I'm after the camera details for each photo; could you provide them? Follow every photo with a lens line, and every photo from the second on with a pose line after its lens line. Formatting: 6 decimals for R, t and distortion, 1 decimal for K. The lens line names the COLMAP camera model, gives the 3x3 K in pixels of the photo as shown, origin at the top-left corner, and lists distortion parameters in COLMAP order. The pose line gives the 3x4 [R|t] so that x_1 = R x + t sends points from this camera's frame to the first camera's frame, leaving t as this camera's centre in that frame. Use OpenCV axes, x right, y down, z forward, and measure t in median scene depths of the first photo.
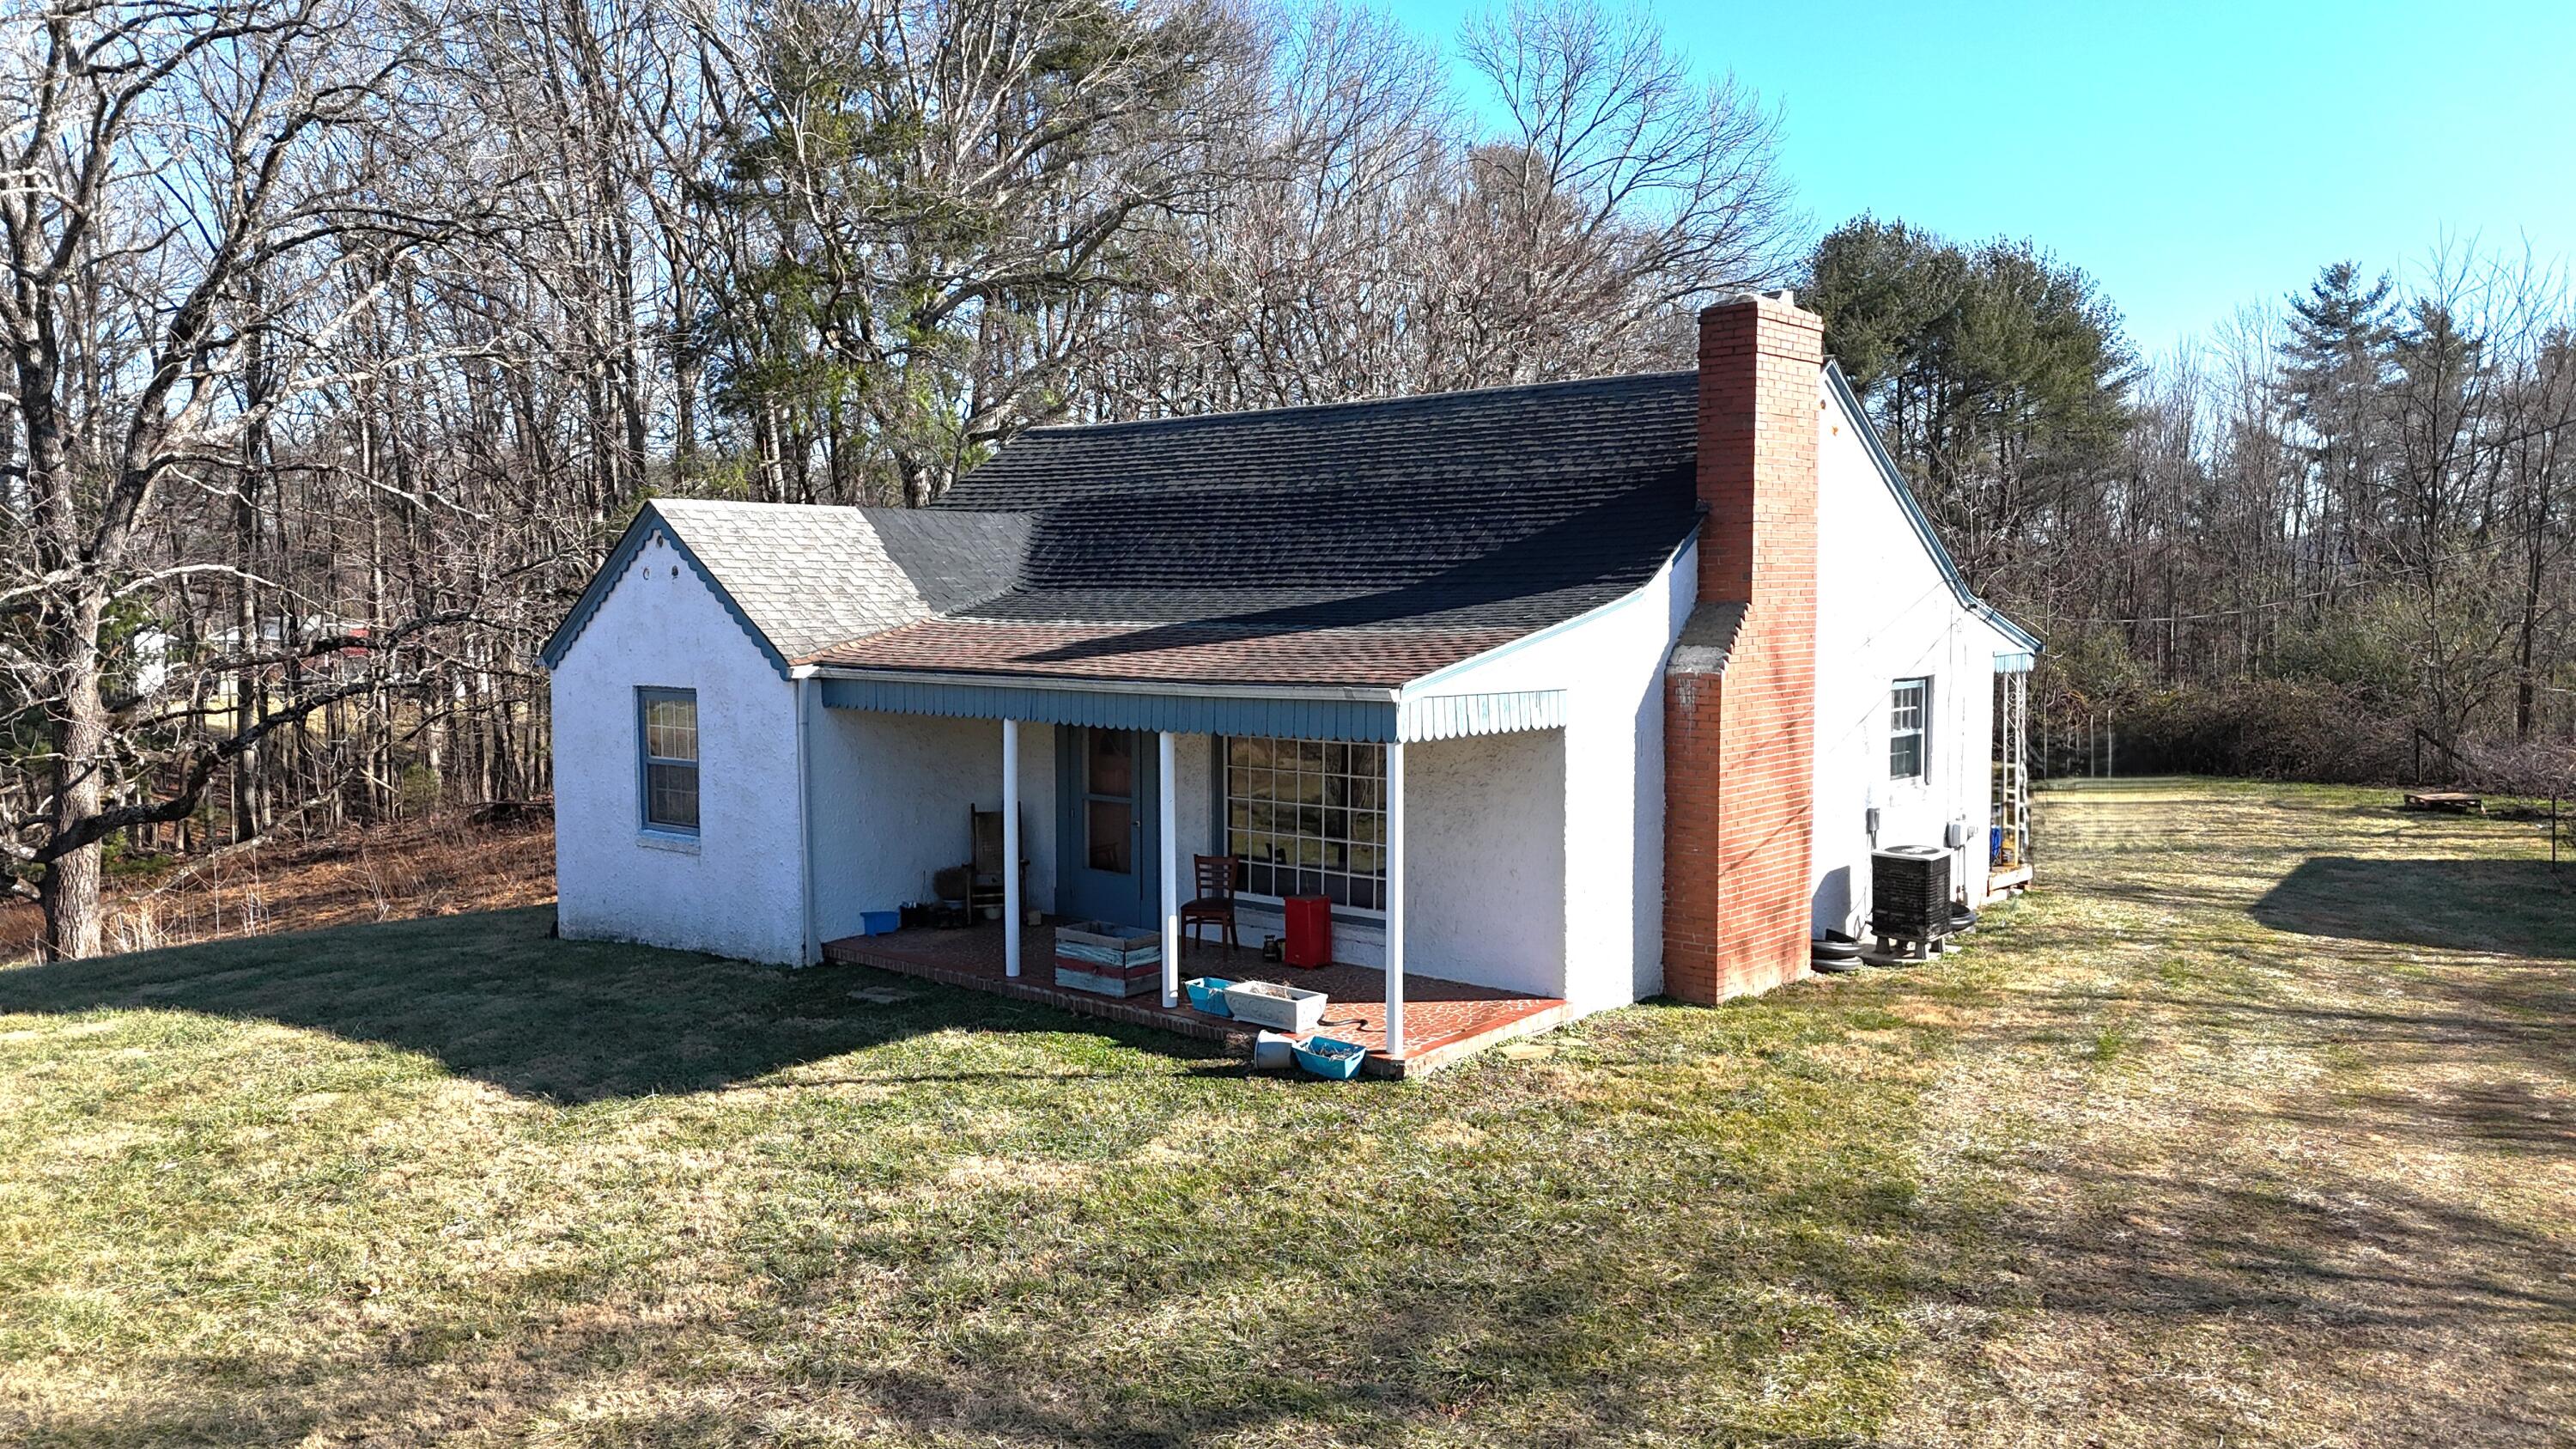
lens RADIAL K [[1798.2, 0, 1288.0], [0, 1798.2, 724.5], [0, 0, 1]] dist [0.050435, 0.000564]
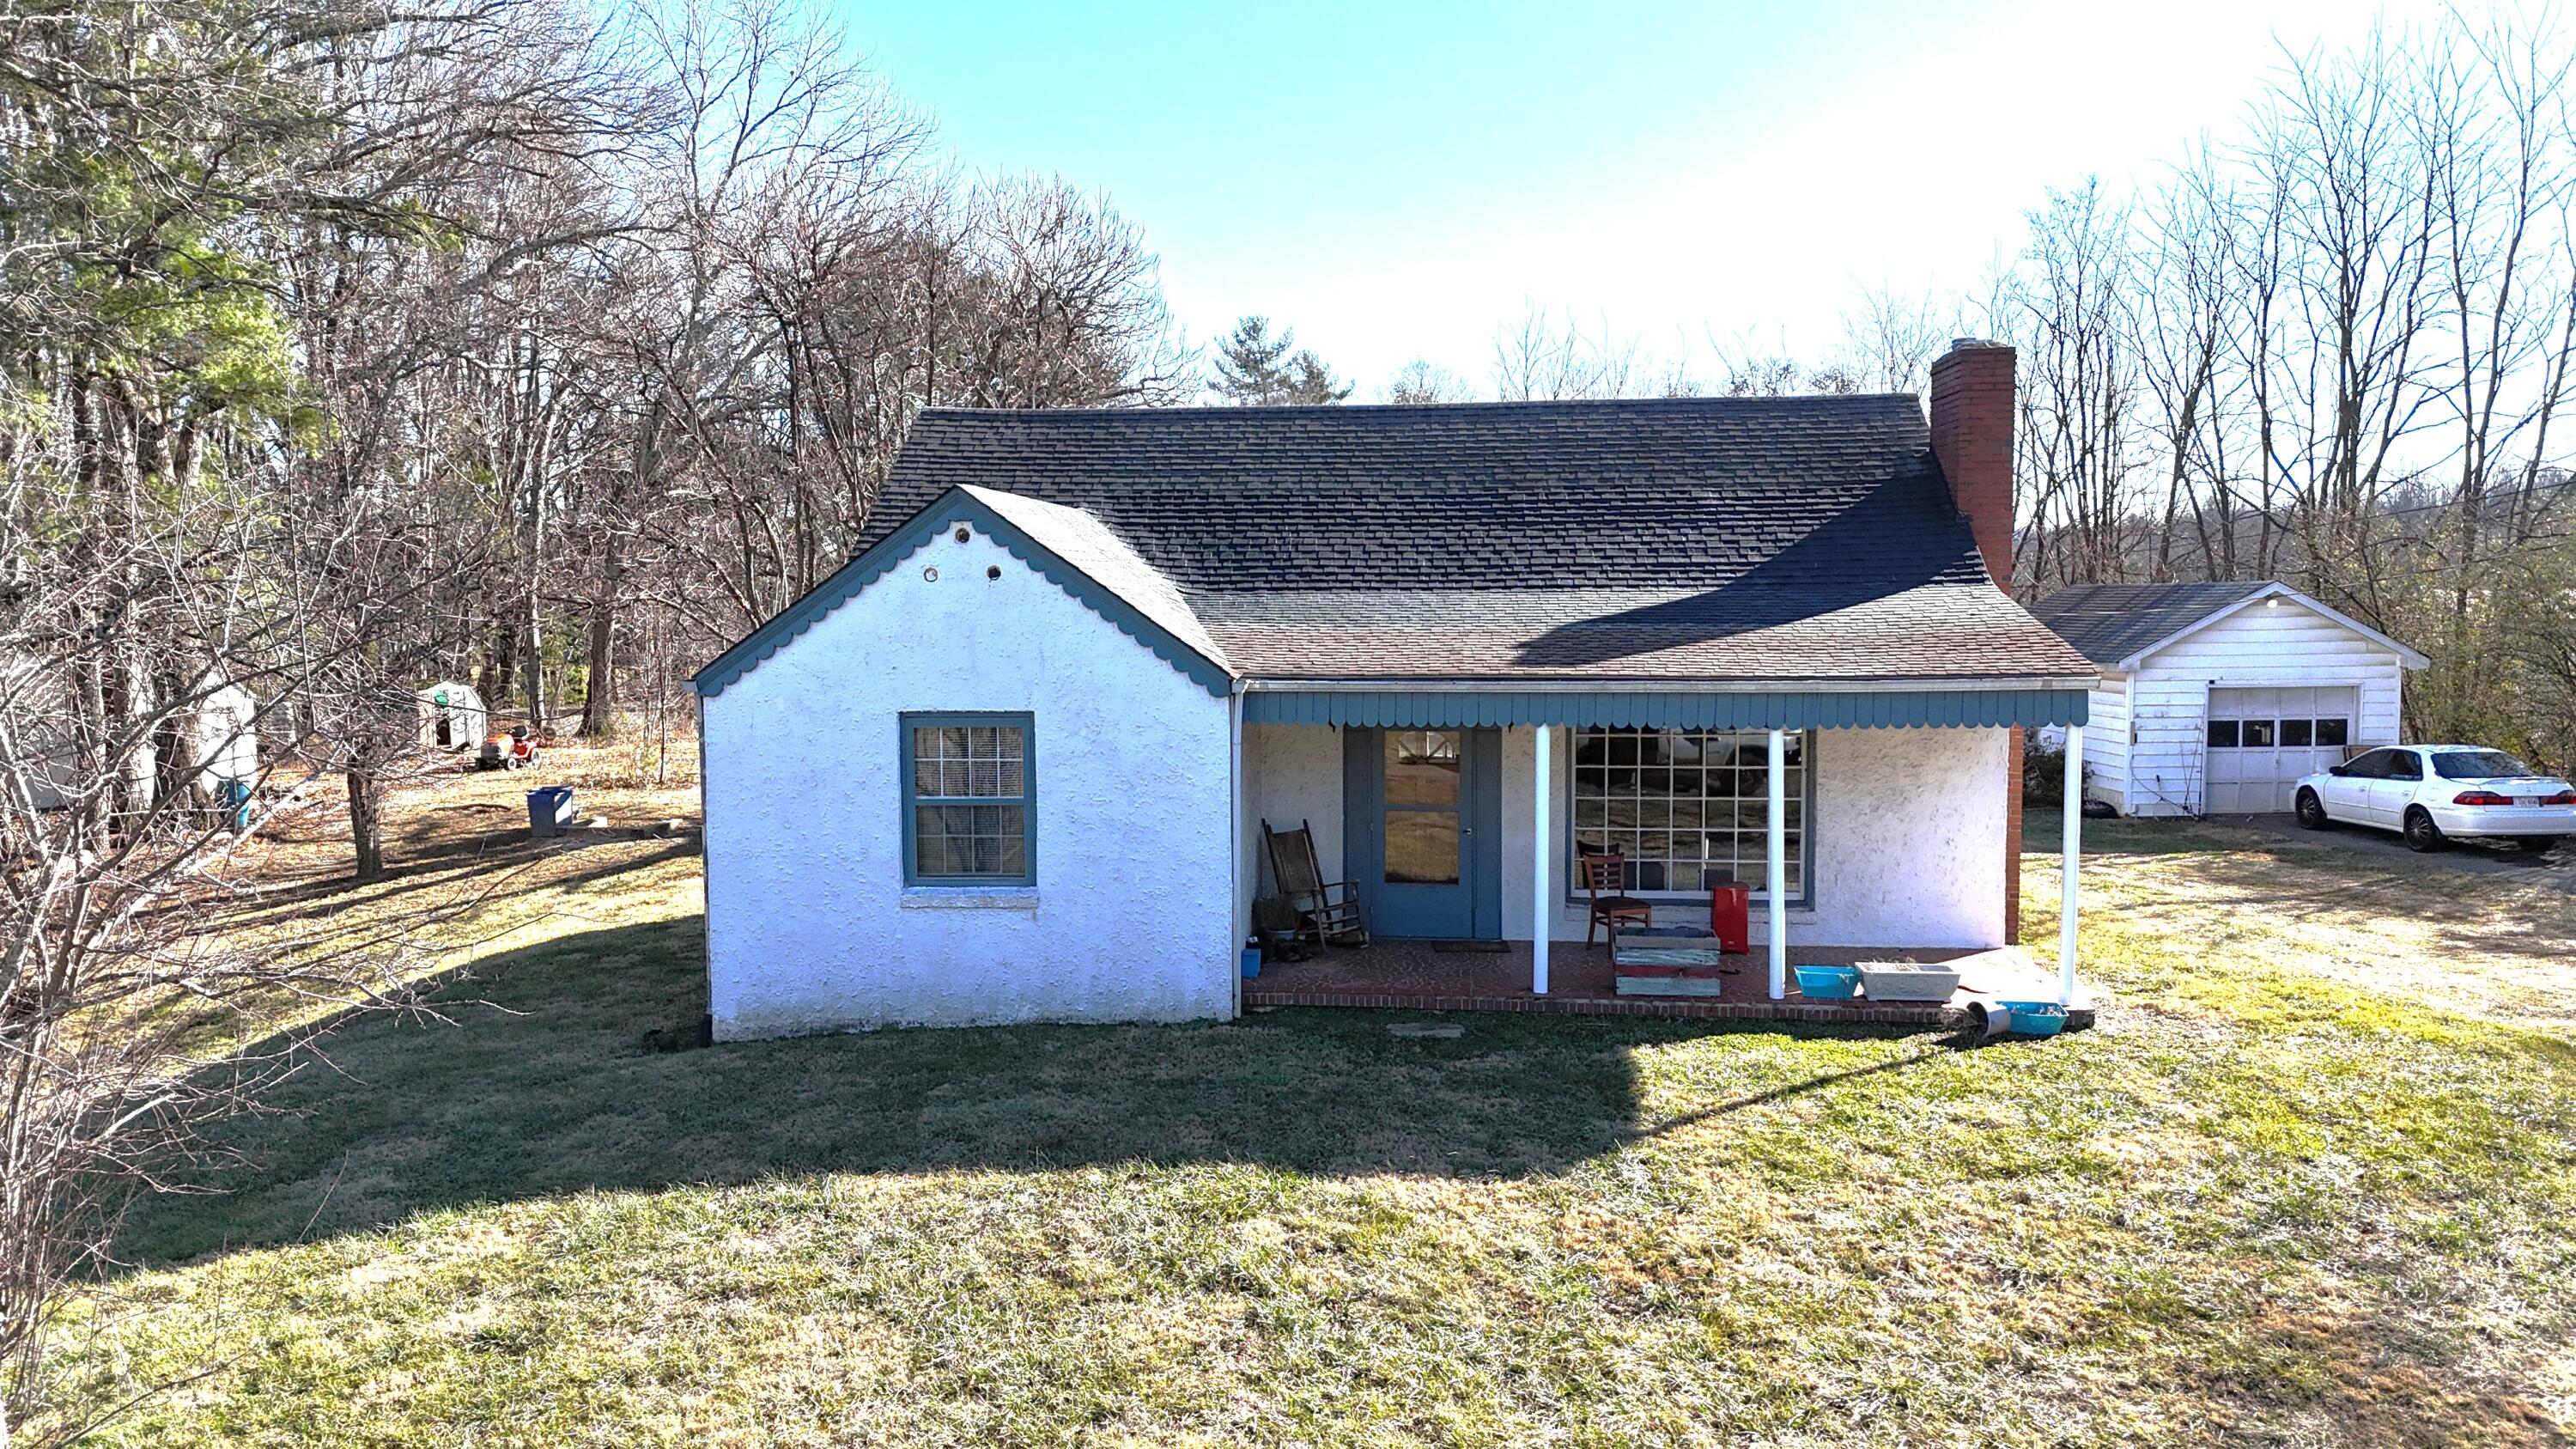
lens RADIAL K [[1798.2, 0, 1288.0], [0, 1798.2, 724.5], [0, 0, 1]] dist [0.050435, 0.000564]
pose [[0.836937, -0.043122, 0.545597, -0.669124], [0.044140, 0.998962, 0.011244, -0.017309], [-0.545516, 0.014672, 0.837972, 0.227104]]
